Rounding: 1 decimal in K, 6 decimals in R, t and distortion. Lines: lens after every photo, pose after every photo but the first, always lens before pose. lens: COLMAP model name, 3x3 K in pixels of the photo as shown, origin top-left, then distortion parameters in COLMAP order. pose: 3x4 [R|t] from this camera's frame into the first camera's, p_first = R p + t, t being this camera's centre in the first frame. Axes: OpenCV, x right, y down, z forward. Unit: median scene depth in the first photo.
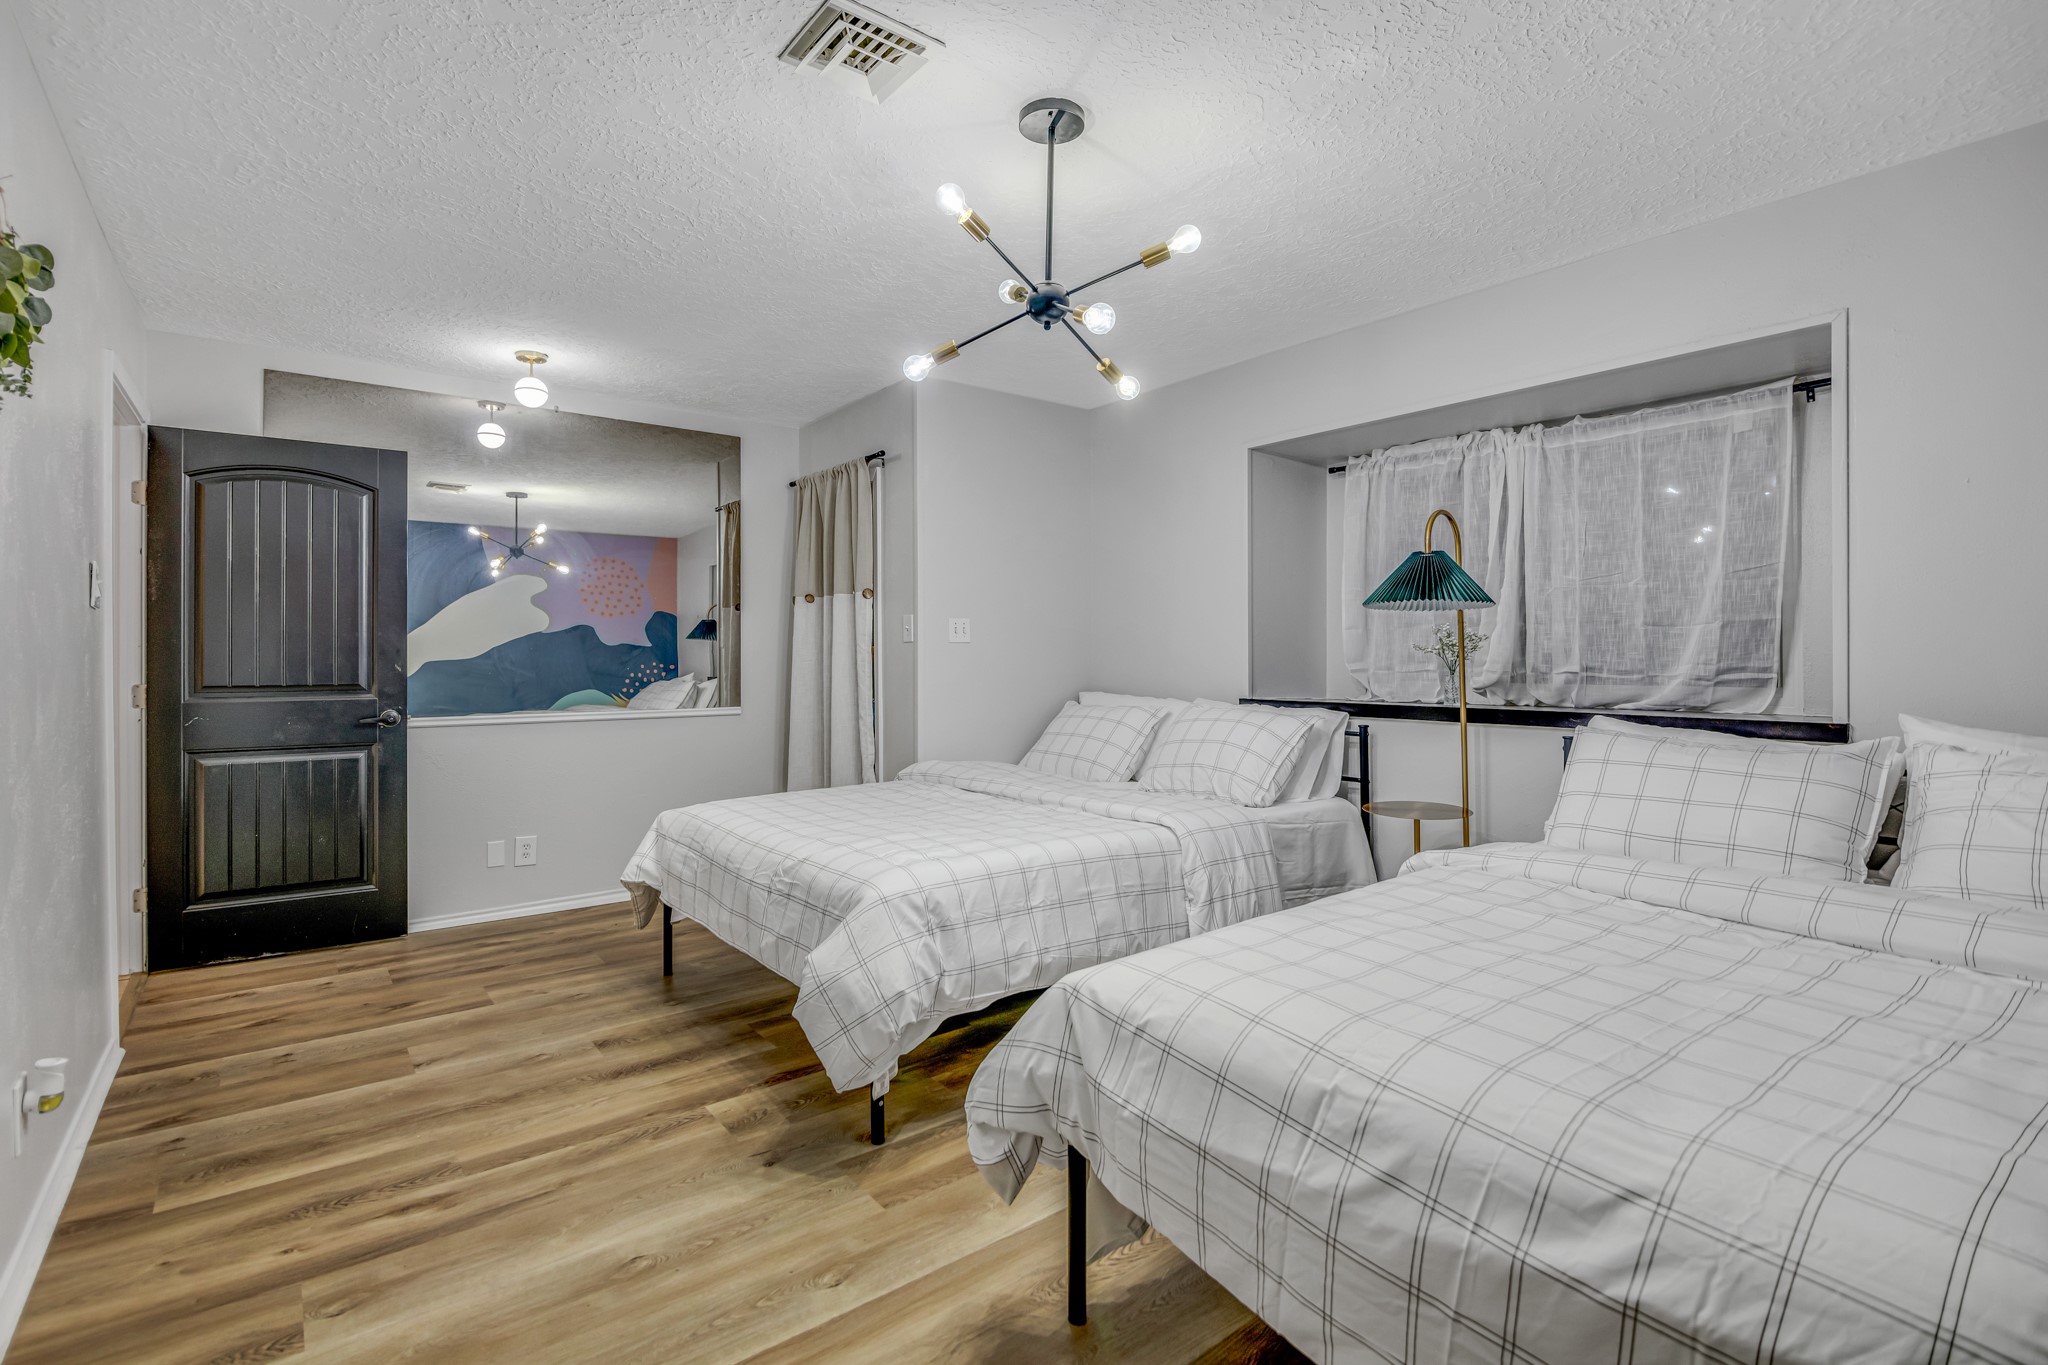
lens RADIAL K [[934.7, 0, 992.6], [0, 934.7, 656.0], [0, 0, 1]] dist [-0.001559, -0.000414]
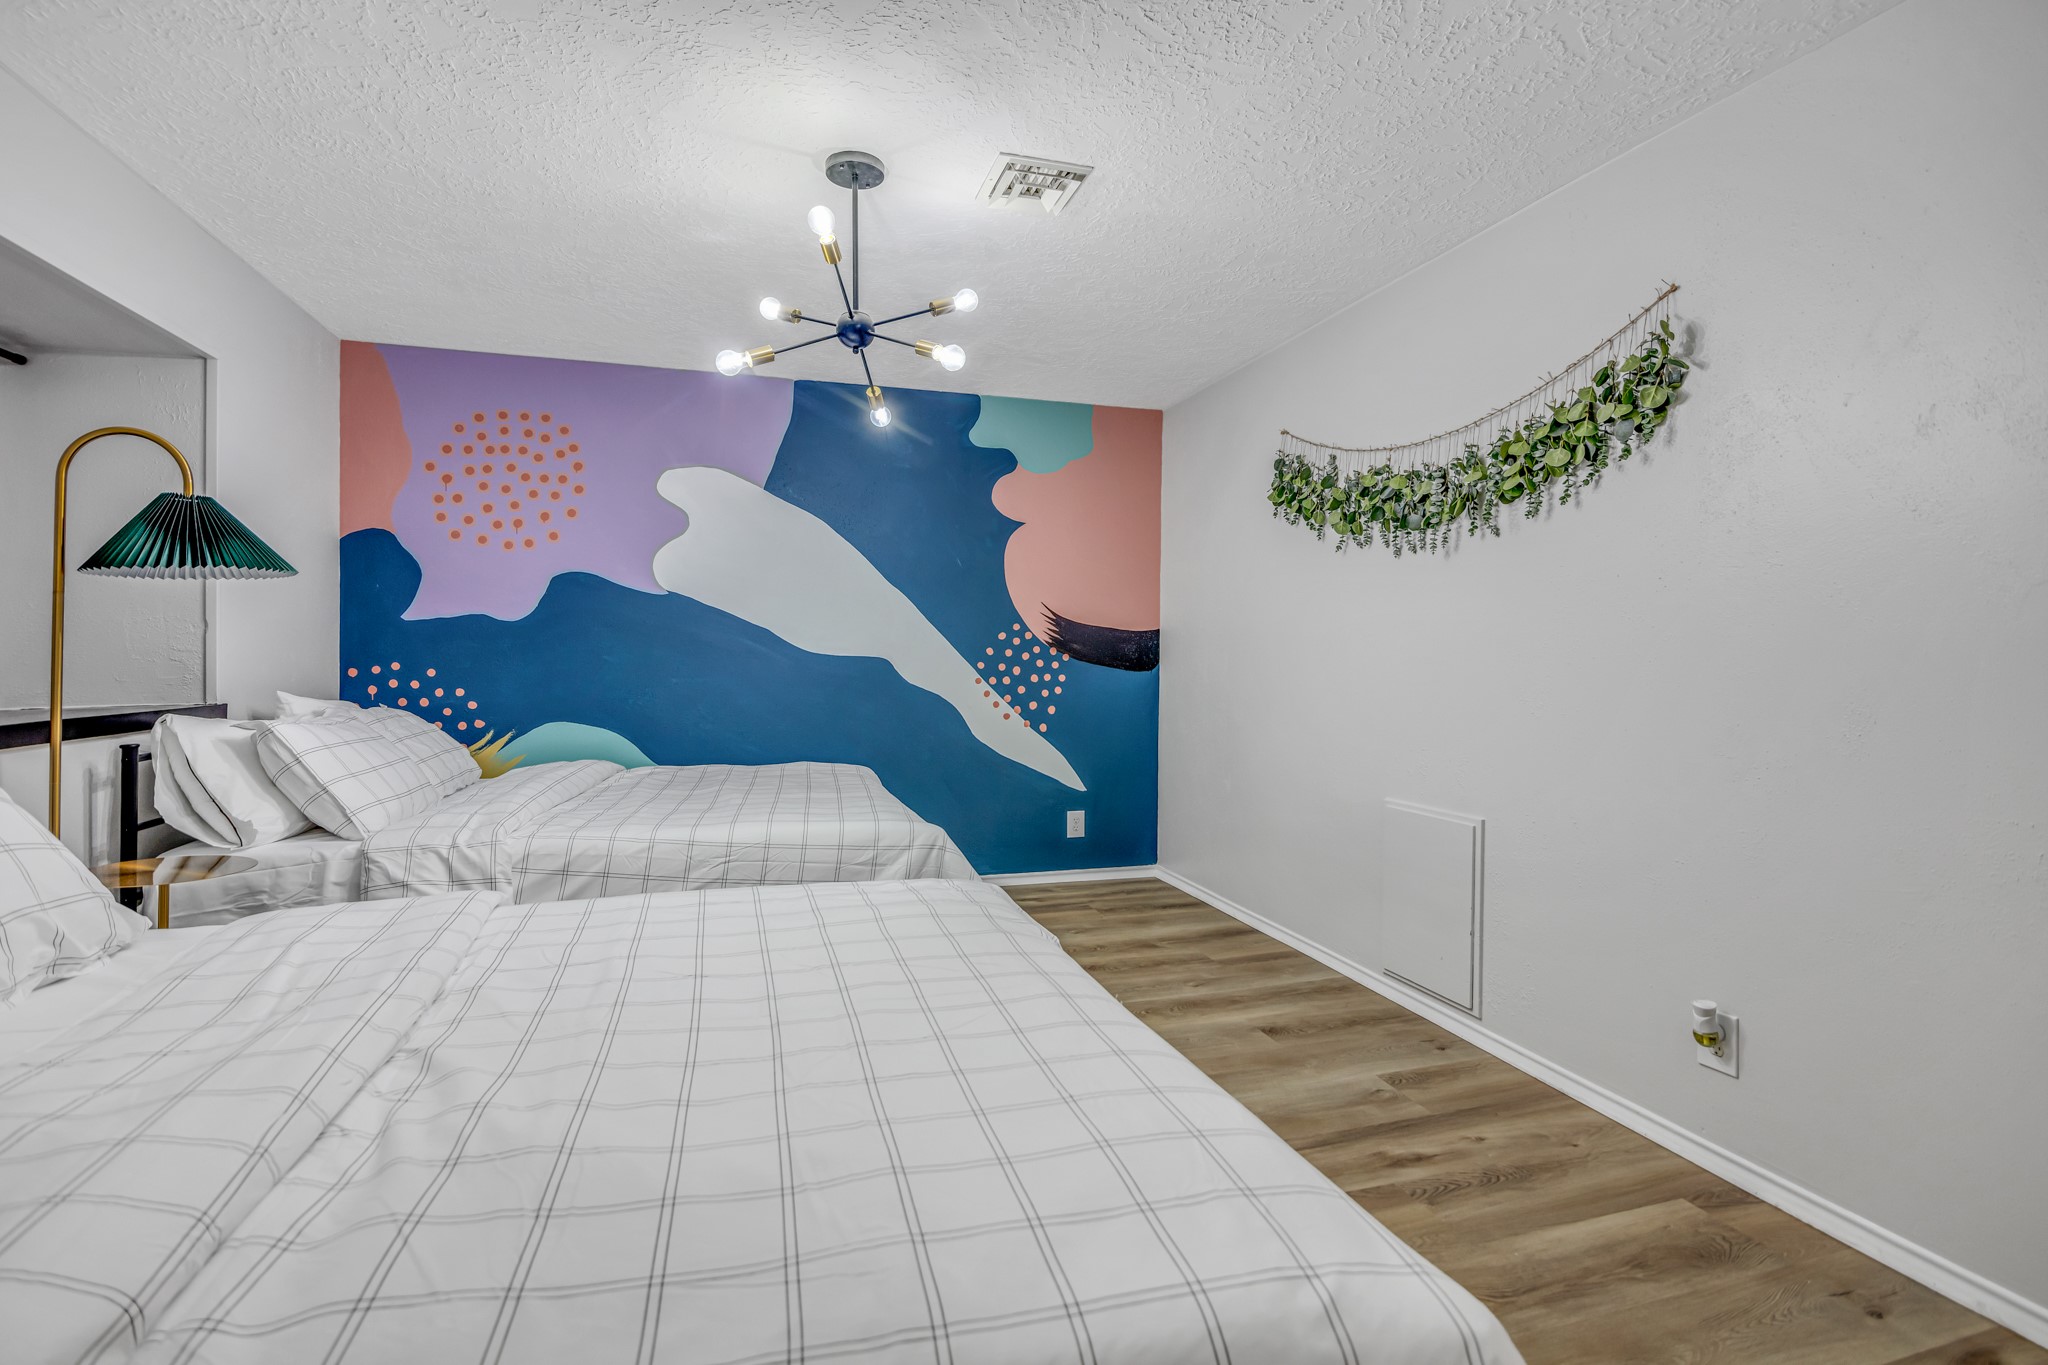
lens RADIAL K [[934.7, 0, 992.6], [0, 934.7, 656.0], [0, 0, 1]] dist [-0.001559, -0.000414]
pose [[-0.925380, -0.002403, 0.379032, -0.560639], [-0.007749, 0.999891, -0.012580, 0.021176], [-0.378960, -0.014579, -0.925298, 2.133287]]
